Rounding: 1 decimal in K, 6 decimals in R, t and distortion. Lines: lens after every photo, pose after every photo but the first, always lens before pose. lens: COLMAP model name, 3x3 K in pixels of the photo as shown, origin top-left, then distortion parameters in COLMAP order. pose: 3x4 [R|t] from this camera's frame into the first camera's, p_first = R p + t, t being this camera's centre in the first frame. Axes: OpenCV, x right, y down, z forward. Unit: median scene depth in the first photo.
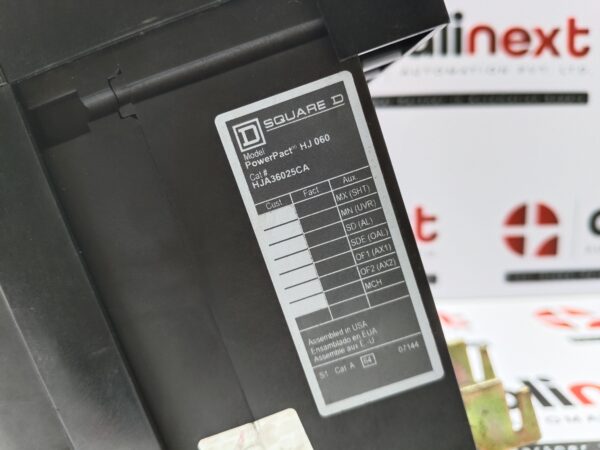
lens RADIAL K [[473.0, 0, 303.2], [0, 473.0, 218.9], [0, 0, 1]] dist [0.006924, -0.084289]
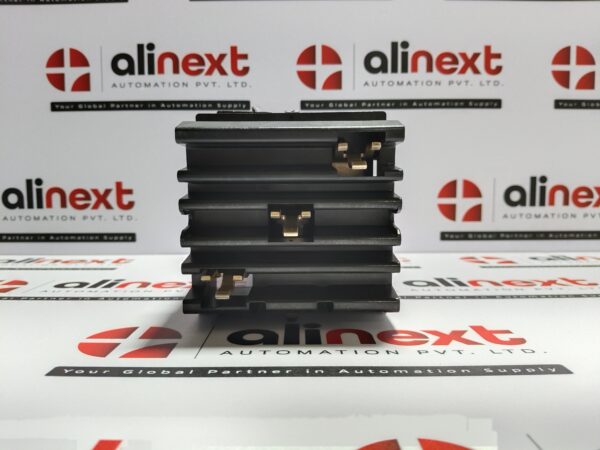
lens RADIAL K [[473.0, 0, 296.1], [0, 473.0, 230.0], [0, 0, 1]] dist [0.006924, -0.084289]
pose [[0.999736, 0.022743, -0.003329, 0.067665], [-0.022915, 0.997515, -0.066622, 0.699588], [0.001805, 0.066680, 0.997773, -1.155428]]
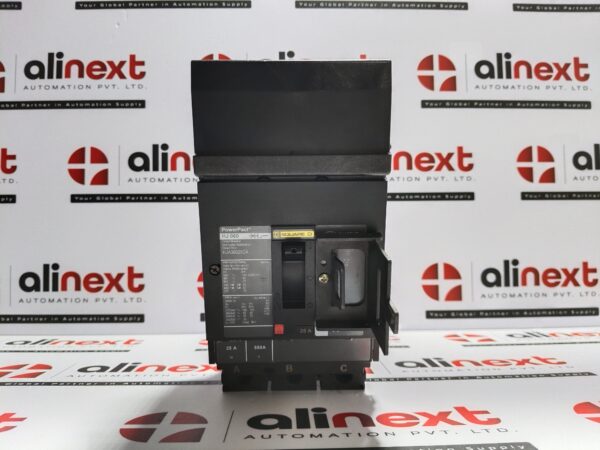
lens RADIAL K [[473.0, 0, 296.3], [0, 473.0, 224.2], [0, 0, 1]] dist [0.006924, -0.084289]
pose [[0.999459, 0.020187, 0.025964, -0.068393], [-0.014327, 0.977861, -0.208766, 0.548529], [-0.029603, 0.208281, 0.977621, -1.630281]]
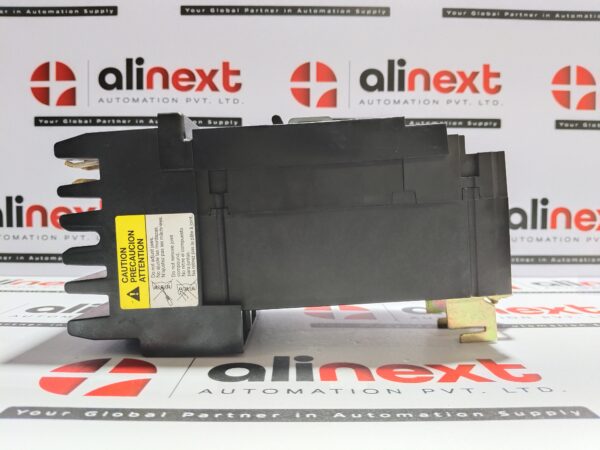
lens RADIAL K [[473.0, 0, 296.5], [0, 473.0, 228.0], [0, 0, 1]] dist [0.006924, -0.084289]
pose [[0.999471, 0.031219, 0.009135, 0.079988], [-0.029930, 0.992603, -0.117656, 0.685766], [-0.012740, 0.117320, 0.993012, -0.953691]]
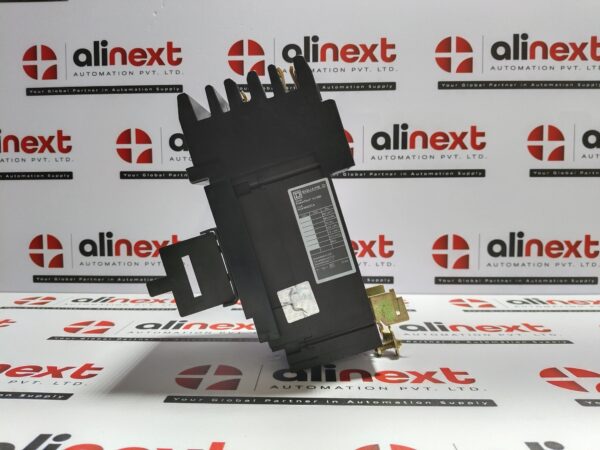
lens RADIAL K [[473.0, 0, 293.9], [0, 473.0, 225.2], [0, 0, 1]] dist [0.006924, -0.084289]
pose [[0.998782, 0.026392, -0.041677, 0.006960], [-0.030158, 0.995256, -0.092502, 0.336350], [0.039038, 0.093647, 0.994840, -2.243372]]
